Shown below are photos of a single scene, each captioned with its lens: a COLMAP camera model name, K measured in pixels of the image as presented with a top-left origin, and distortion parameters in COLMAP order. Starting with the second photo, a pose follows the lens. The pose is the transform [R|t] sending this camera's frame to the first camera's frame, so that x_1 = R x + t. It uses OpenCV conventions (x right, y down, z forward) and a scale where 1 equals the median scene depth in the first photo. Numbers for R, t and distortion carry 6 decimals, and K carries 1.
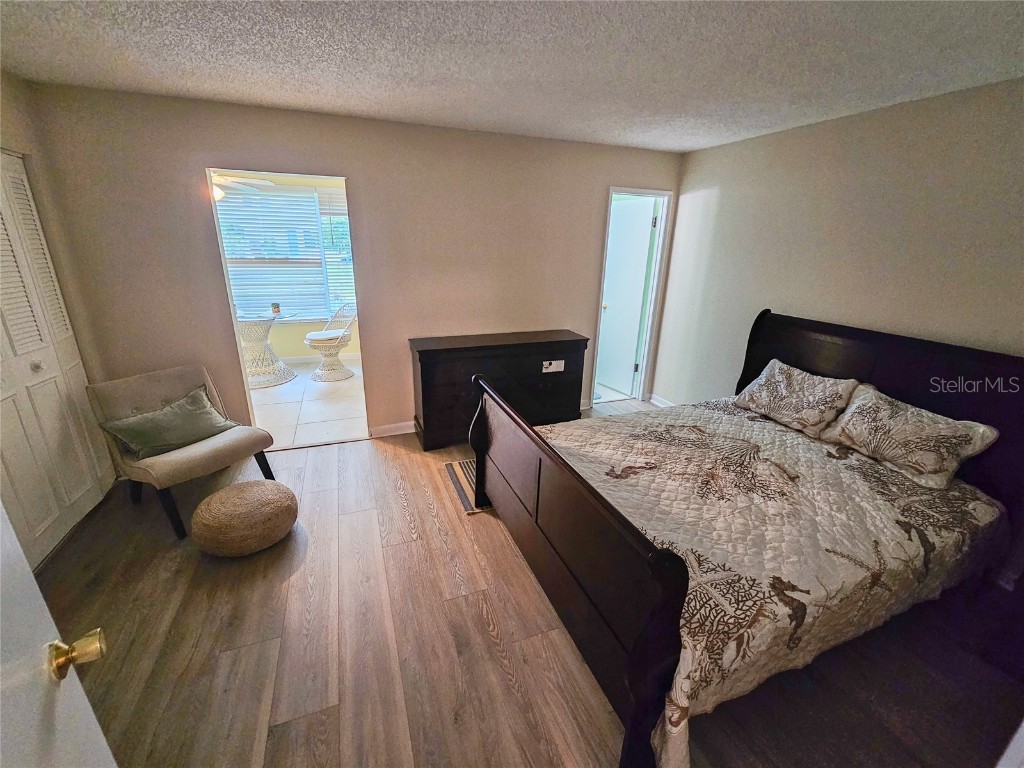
lens RADIAL K [[427.4, 0, 508.7], [0, 427.4, 383.1], [0, 0, 1]] dist [-0.000421, -0.000016]
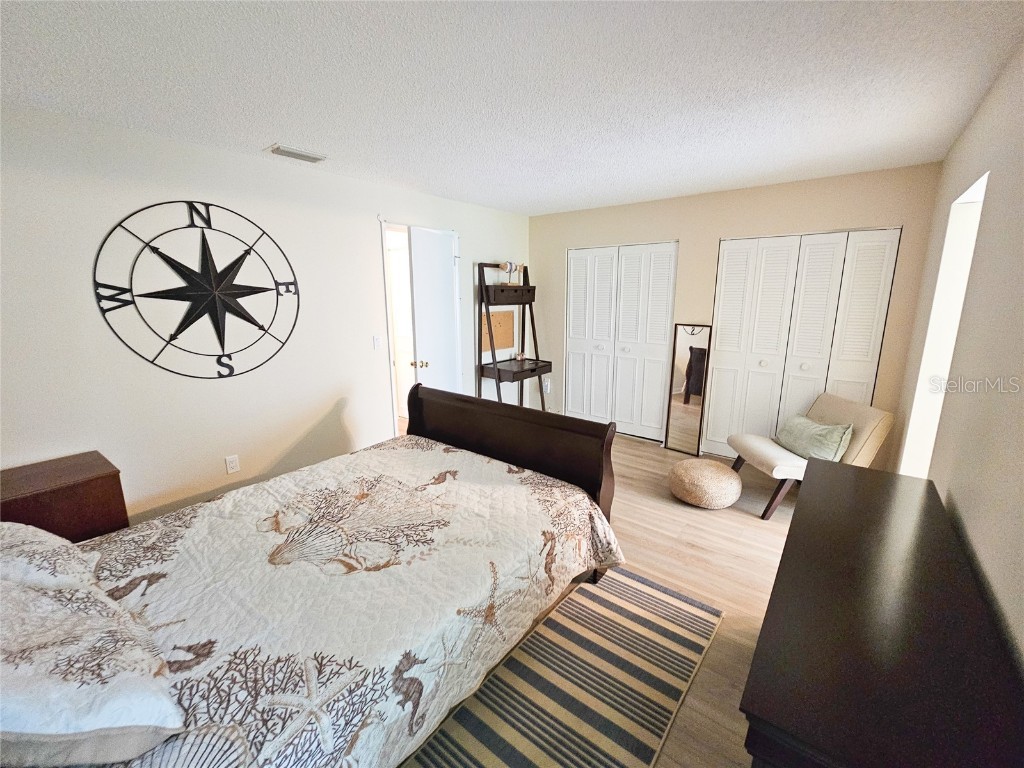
lens RADIAL K [[427.4, 0, 508.7], [0, 427.4, 383.1], [0, 0, 1]] dist [-0.000421, -0.000016]
pose [[-0.864060, 0.088392, -0.495567, 0.595230], [-0.171137, 0.874243, 0.454326, -0.492304], [0.473405, 0.477375, -0.740271, 1.625149]]
